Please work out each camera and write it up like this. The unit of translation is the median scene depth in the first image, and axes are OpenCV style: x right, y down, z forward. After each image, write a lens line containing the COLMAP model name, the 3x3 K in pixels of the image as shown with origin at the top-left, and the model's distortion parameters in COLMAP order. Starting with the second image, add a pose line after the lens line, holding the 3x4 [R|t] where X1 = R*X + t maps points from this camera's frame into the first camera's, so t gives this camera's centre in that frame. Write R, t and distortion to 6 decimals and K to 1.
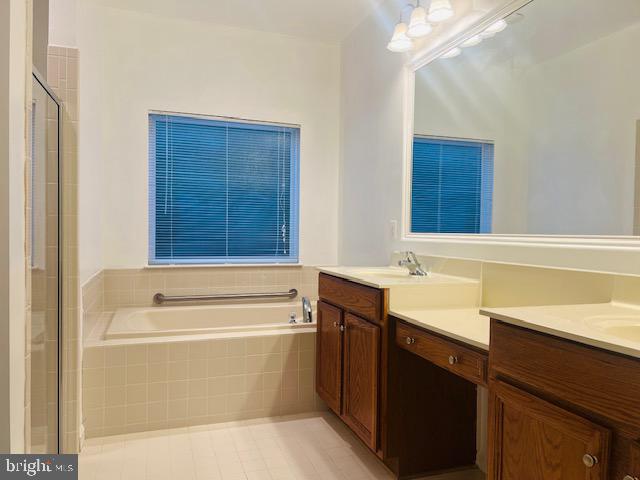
lens RADIAL K [[472.6, 0, 319.4], [0, 472.6, 239.9], [0, 0, 1]] dist [0.052772, -0.048650]
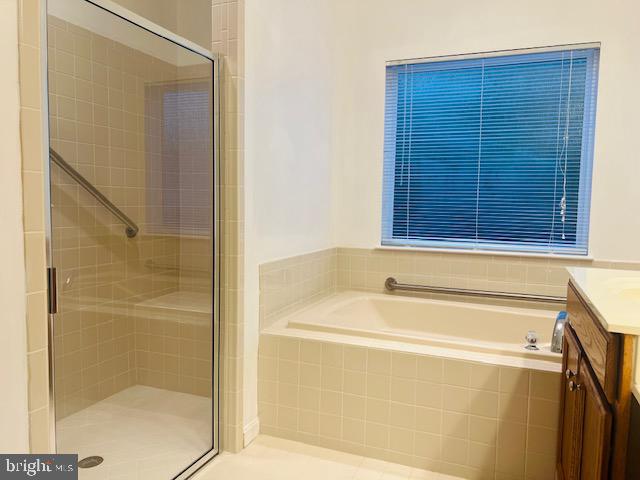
lens RADIAL K [[472.6, 0, 334.1], [0, 472.6, 238.0], [0, 0, 1]] dist [0.052772, -0.048650]
pose [[0.762059, 0.049290, -0.645629, 0.133932], [-0.021046, 0.998457, 0.051384, -0.002526], [0.647166, -0.025570, 0.761920, 0.301574]]
